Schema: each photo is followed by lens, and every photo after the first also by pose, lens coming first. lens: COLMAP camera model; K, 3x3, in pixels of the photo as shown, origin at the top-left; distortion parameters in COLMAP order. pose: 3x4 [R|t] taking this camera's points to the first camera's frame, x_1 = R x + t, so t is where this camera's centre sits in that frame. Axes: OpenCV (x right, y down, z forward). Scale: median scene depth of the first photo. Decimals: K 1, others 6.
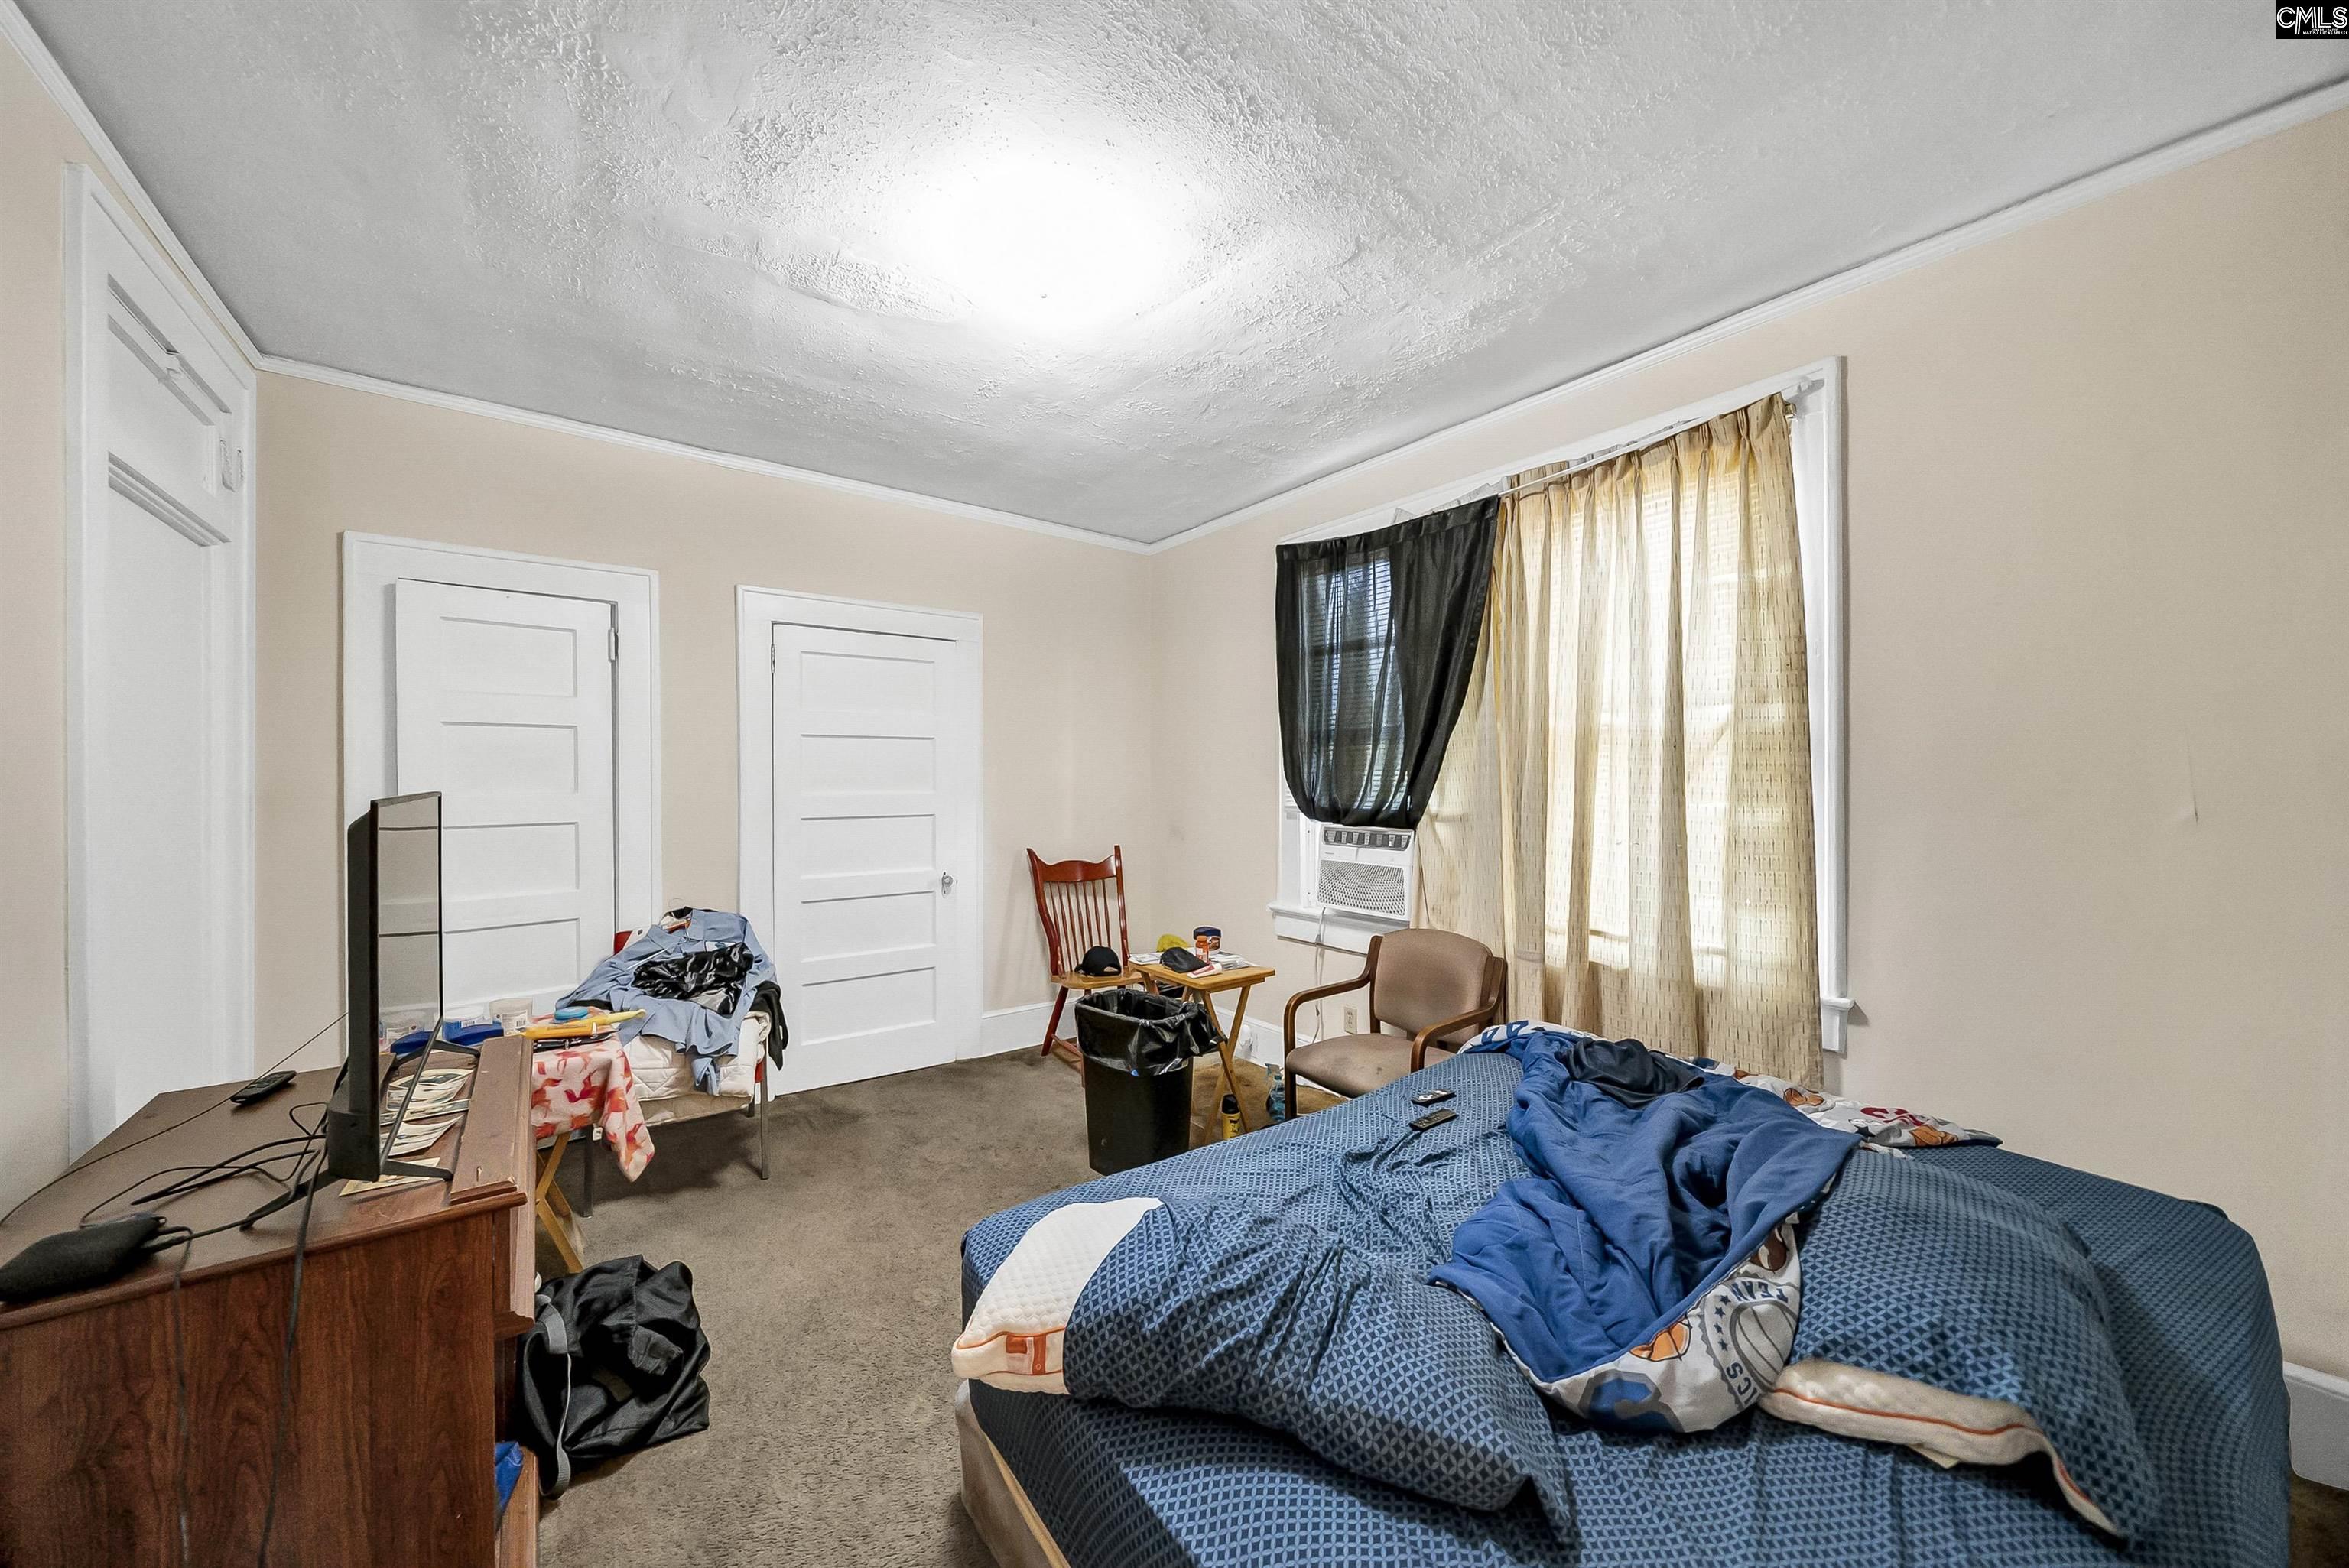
lens RADIAL K [[819.4, 0, 1173.3], [0, 819.4, 778.9], [0, 0, 1]] dist [-0.006553, 0.000095]
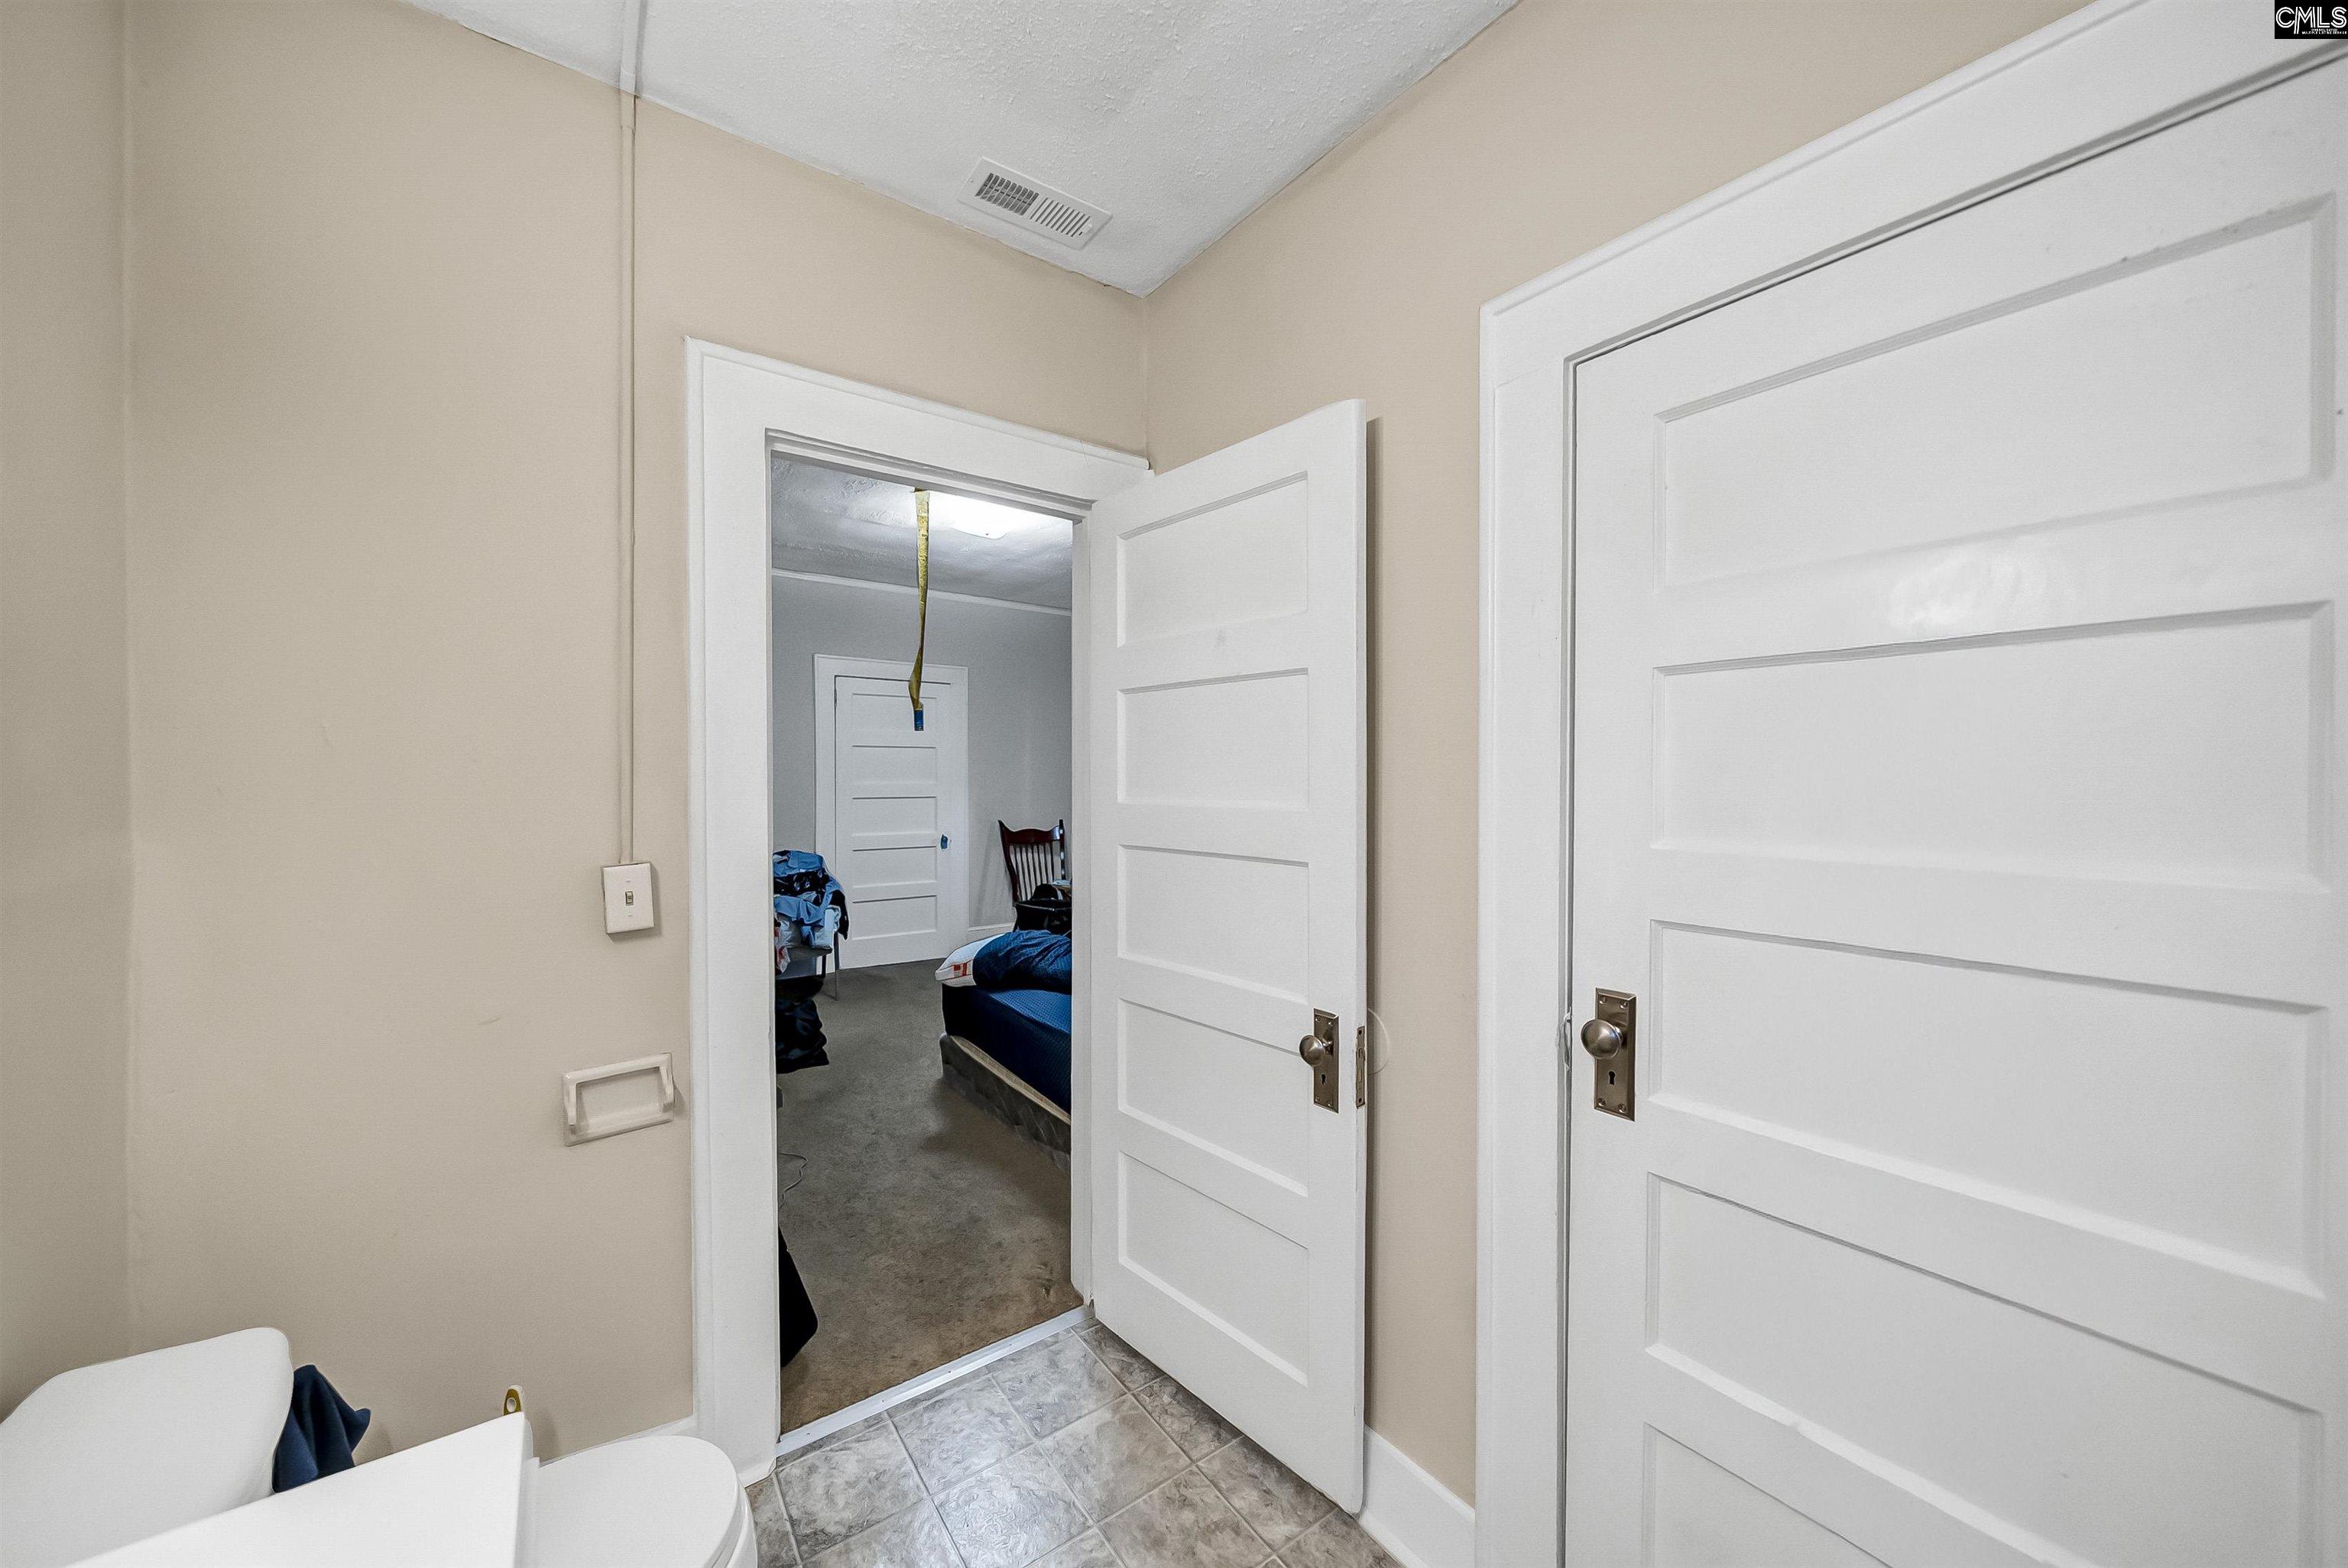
lens RADIAL K [[819.0, 0, 1175.8], [0, 819.0, 783.3], [0, 0, 1]] dist [-0.006553, 0.000095]
pose [[0.999966, 0.003488, -0.007414, 0.229036], [-0.003440, 0.999973, 0.006479, 0.008444], [0.007437, -0.006454, 0.999952, -0.719727]]
